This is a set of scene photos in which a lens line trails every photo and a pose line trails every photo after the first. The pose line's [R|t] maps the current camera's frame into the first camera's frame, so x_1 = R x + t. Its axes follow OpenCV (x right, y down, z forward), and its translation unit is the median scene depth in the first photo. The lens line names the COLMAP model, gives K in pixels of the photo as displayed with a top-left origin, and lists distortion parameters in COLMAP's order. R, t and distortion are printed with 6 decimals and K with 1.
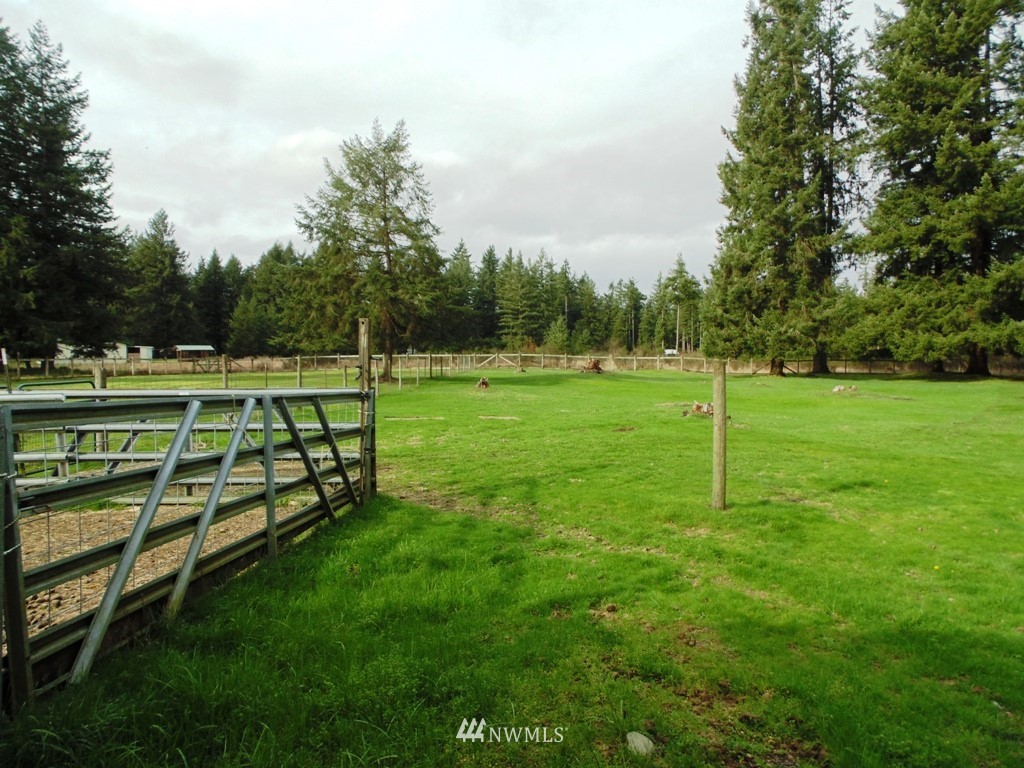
lens RADIAL K [[684.7, 0, 518.0], [0, 684.7, 380.5], [0, 0, 1]] dist [-0.012721, -0.000339]
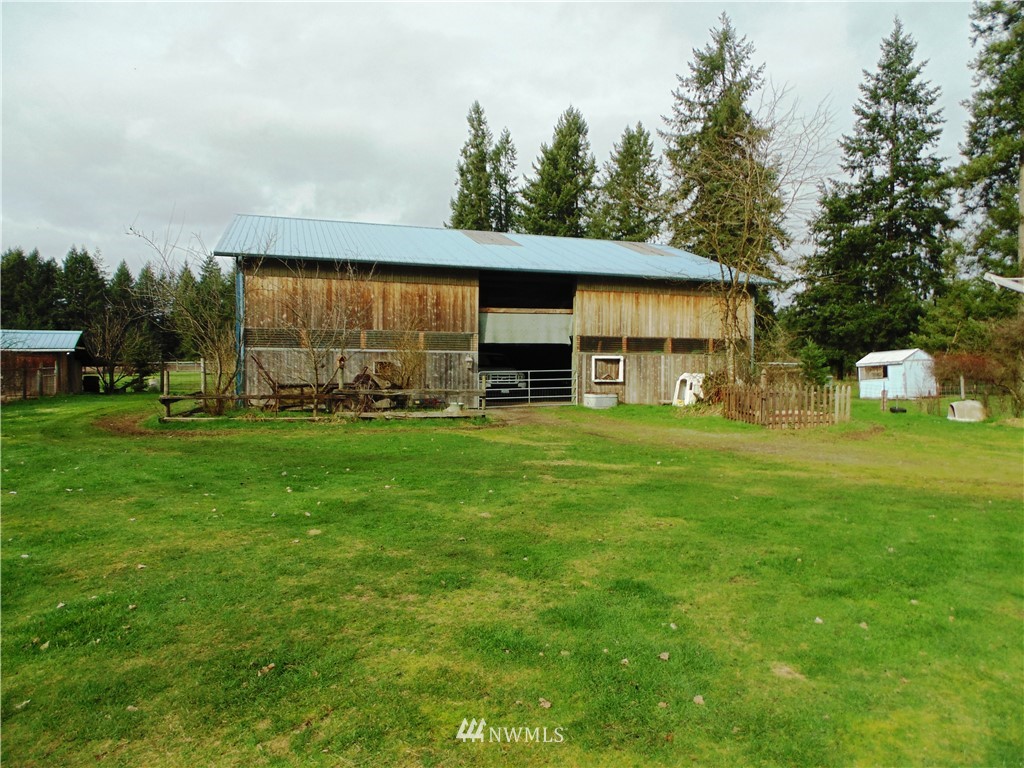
lens RADIAL K [[684.7, 0, 513.7], [0, 684.7, 380.6], [0, 0, 1]] dist [-0.012721, -0.000339]
pose [[0.927426, -0.003450, 0.373991, -0.258692], [0.007740, 0.999920, -0.009969, 0.034153], [-0.373927, 0.012141, 0.927379, -0.936506]]
